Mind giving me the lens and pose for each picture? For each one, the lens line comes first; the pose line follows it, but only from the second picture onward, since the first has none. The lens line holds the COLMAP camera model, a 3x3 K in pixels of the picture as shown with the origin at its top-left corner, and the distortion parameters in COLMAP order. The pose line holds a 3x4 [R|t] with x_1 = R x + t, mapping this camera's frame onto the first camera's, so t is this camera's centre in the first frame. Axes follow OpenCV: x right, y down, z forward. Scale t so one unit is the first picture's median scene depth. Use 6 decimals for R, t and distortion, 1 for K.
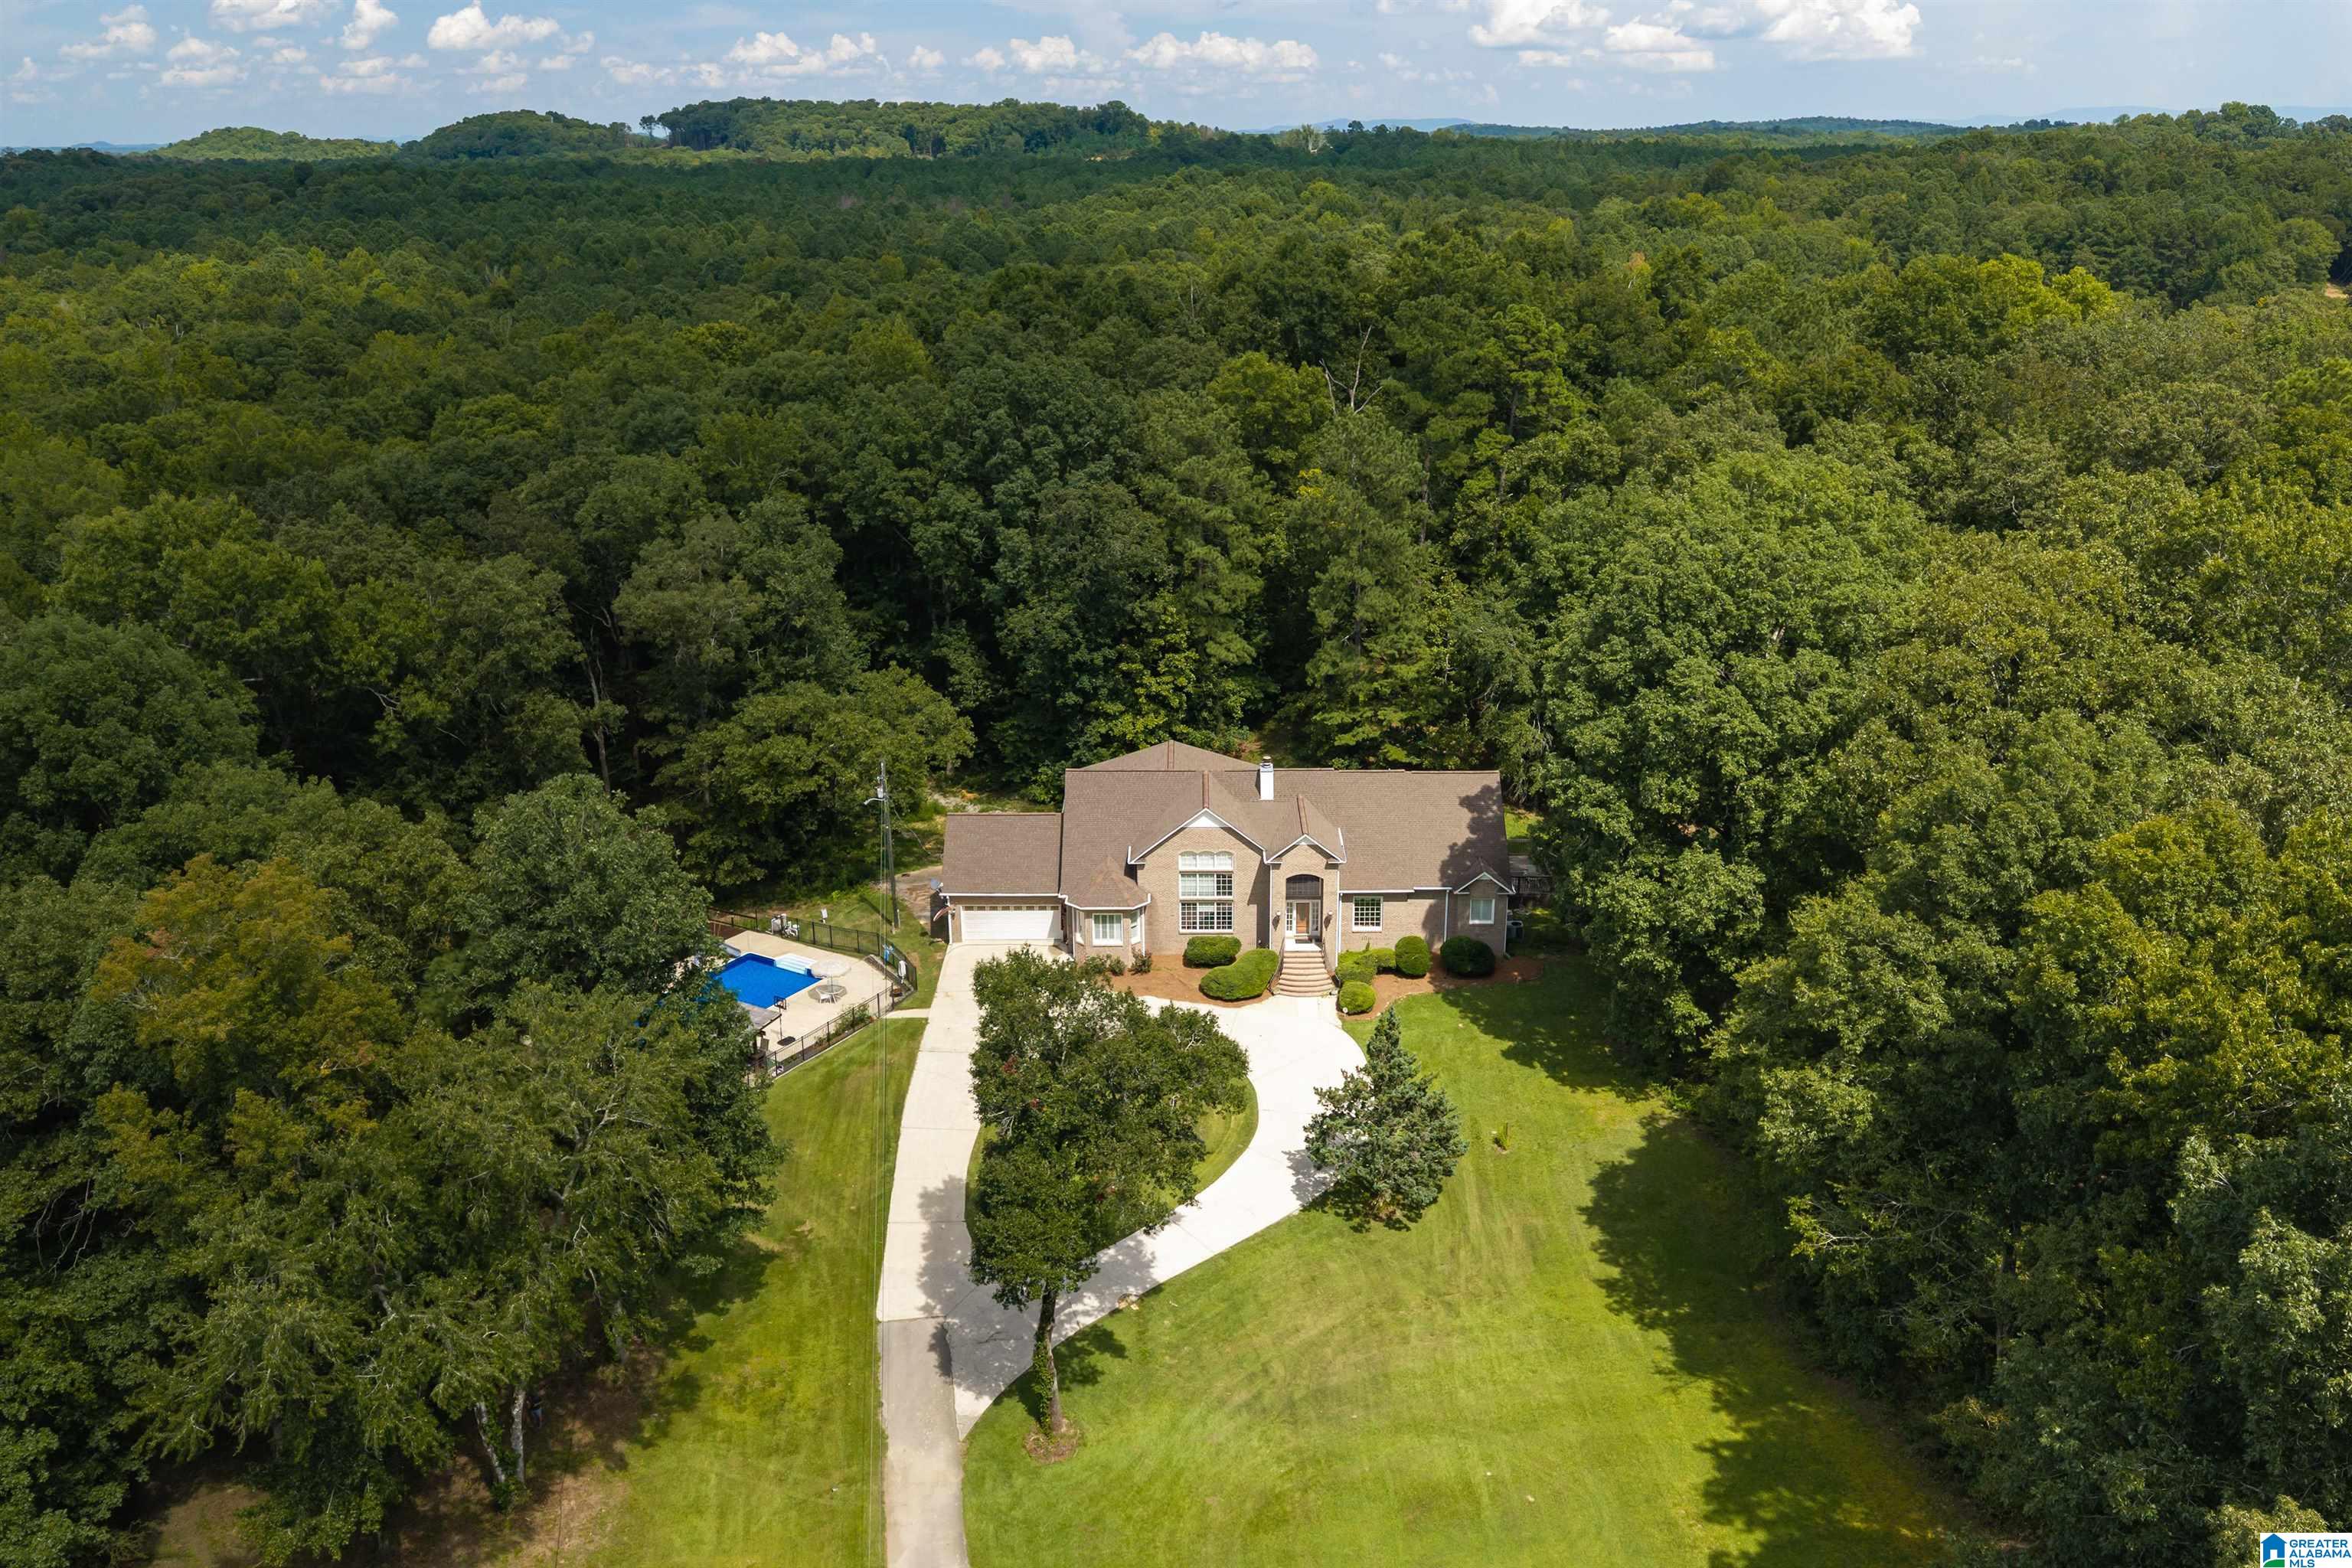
lens RADIAL K [[1970.7, 0, 1180.1], [0, 1970.7, 795.8], [0, 0, 1]] dist [0.024562, -0.032591]
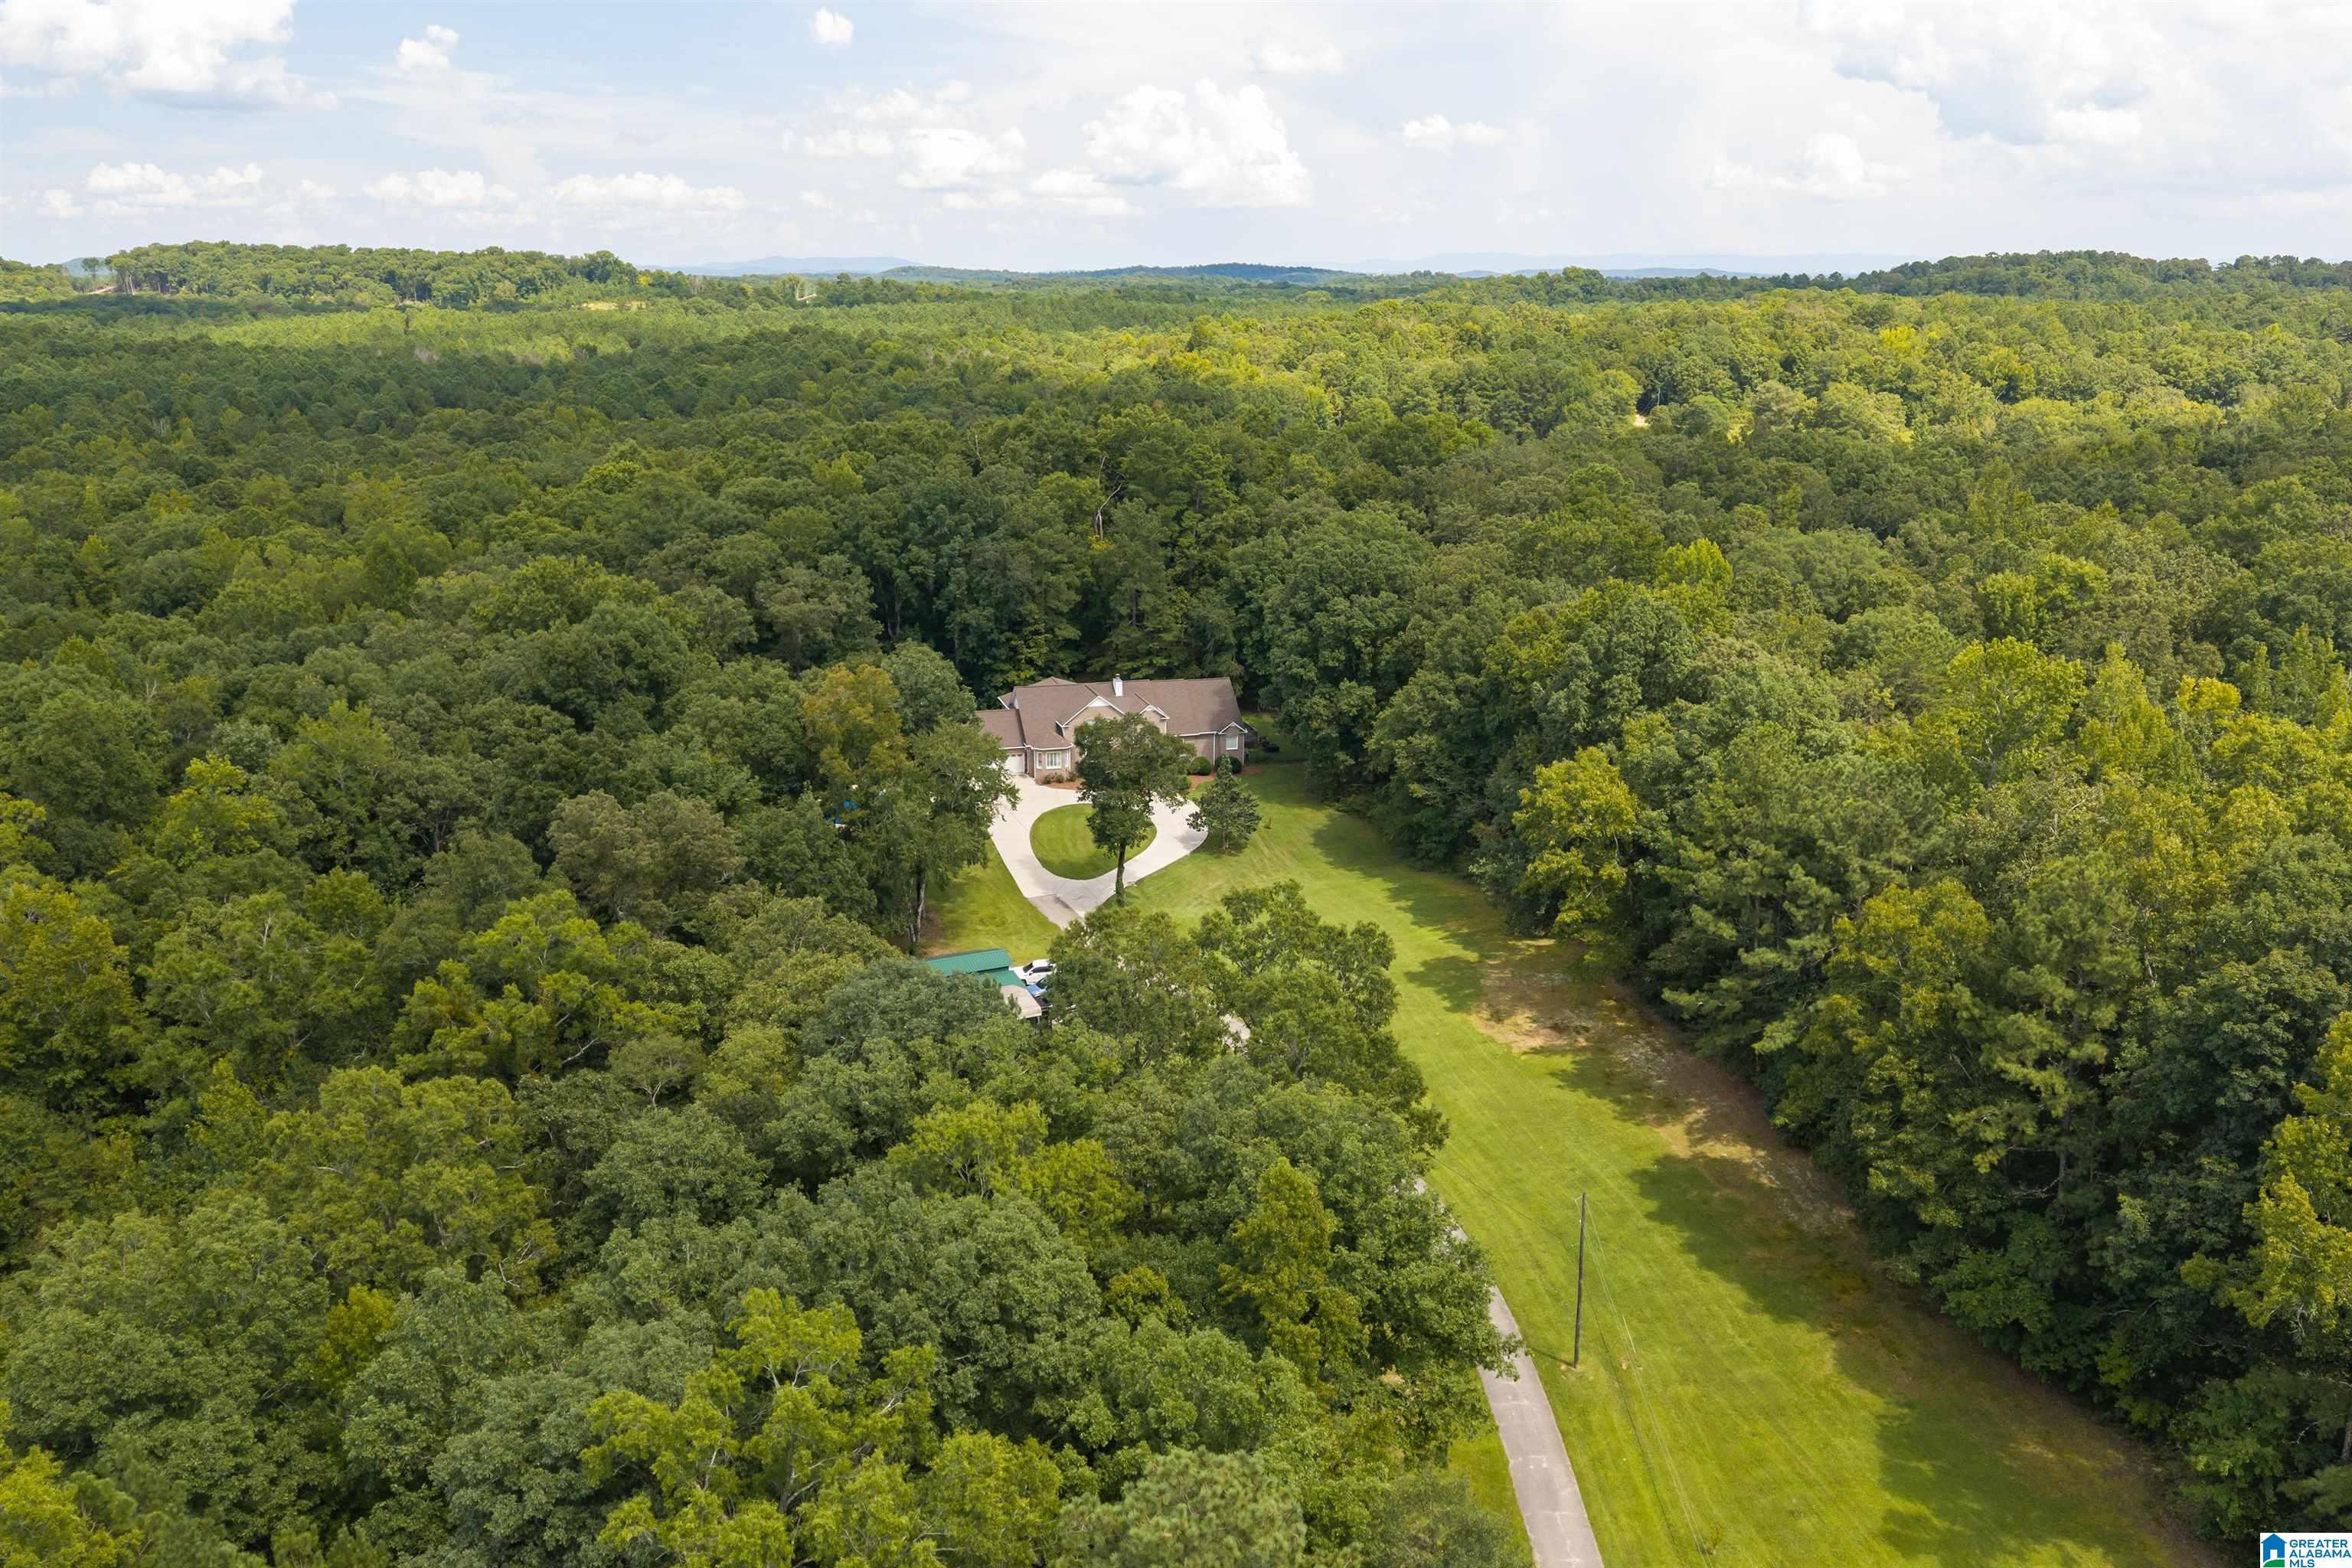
lens RADIAL K [[1970.7, 0, 1179.5], [0, 1970.7, 793.0], [0, 0, 1]] dist [0.024562, -0.032591]
pose [[0.963015, -0.062890, 0.262008, -0.400415], [0.079766, 0.995335, -0.054272, 0.200814], [-0.257372, 0.073164, 0.963539, -0.859311]]
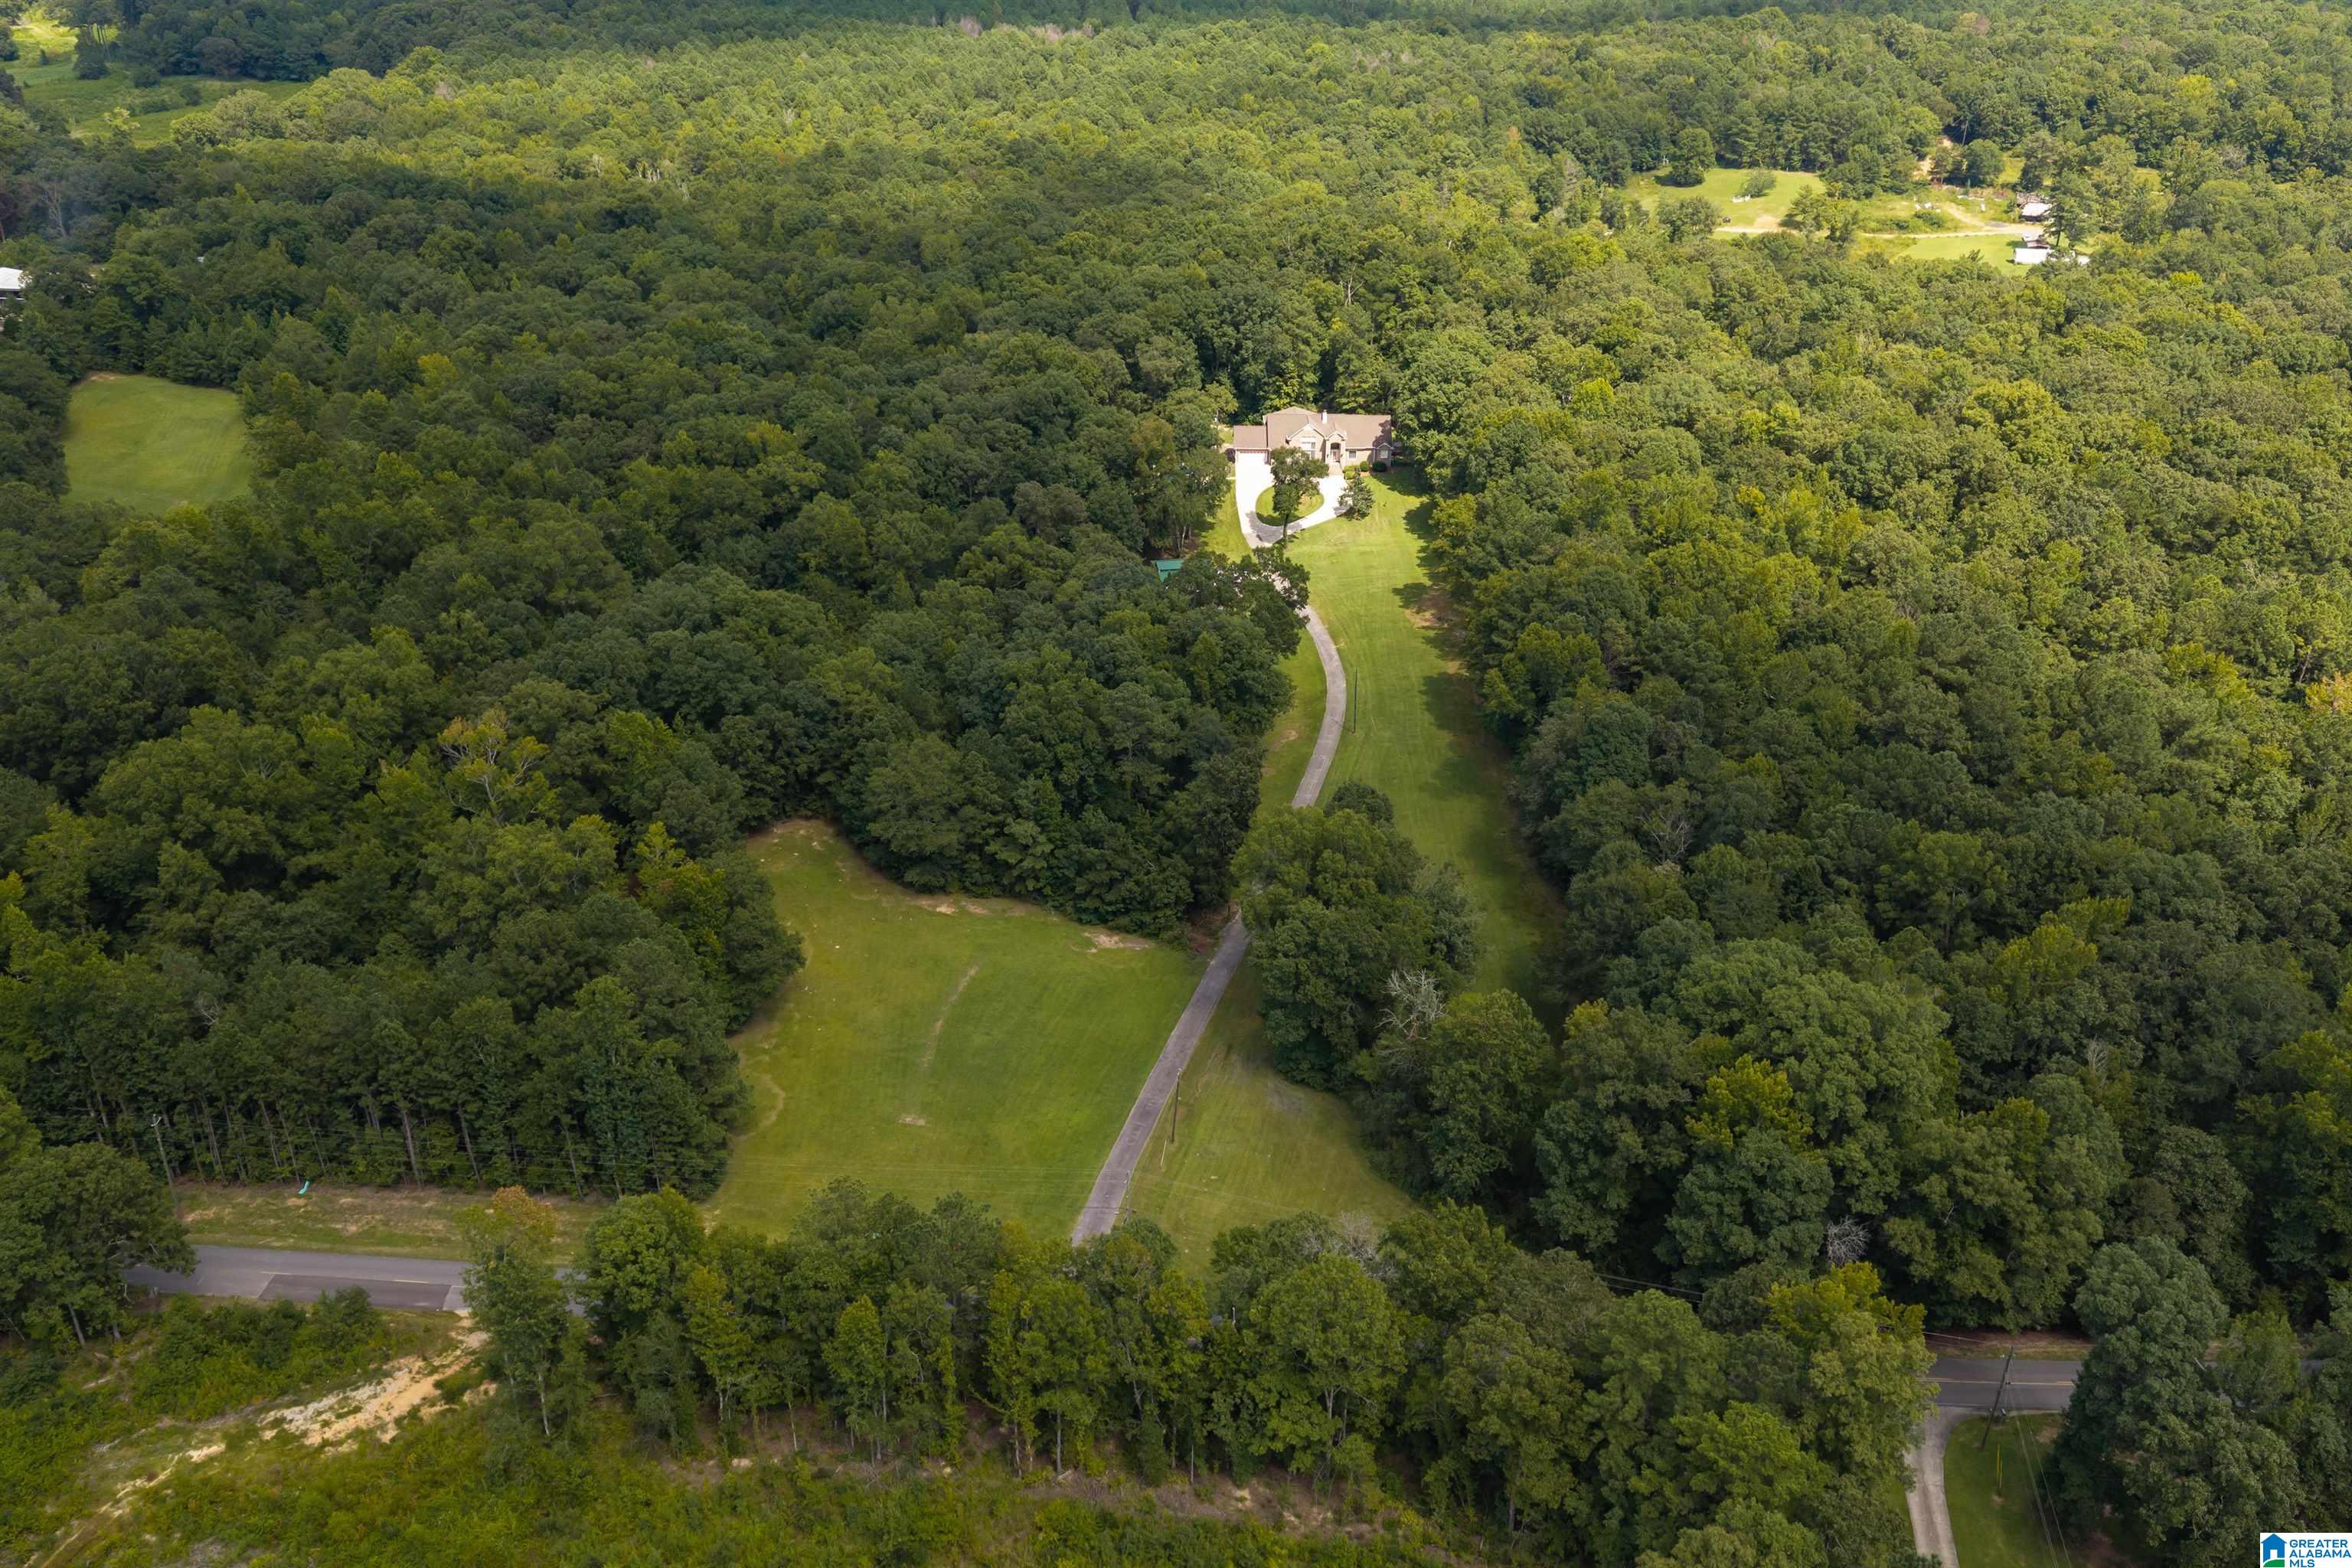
lens RADIAL K [[1970.7, 0, 1173.3], [0, 1970.7, 799.6], [0, 0, 1]] dist [0.024562, -0.032591]
pose [[0.999816, 0.007473, 0.017671, -0.274295], [-0.009995, 0.989048, 0.147253, 0.146627], [-0.016377, -0.147403, 0.988941, -2.501502]]
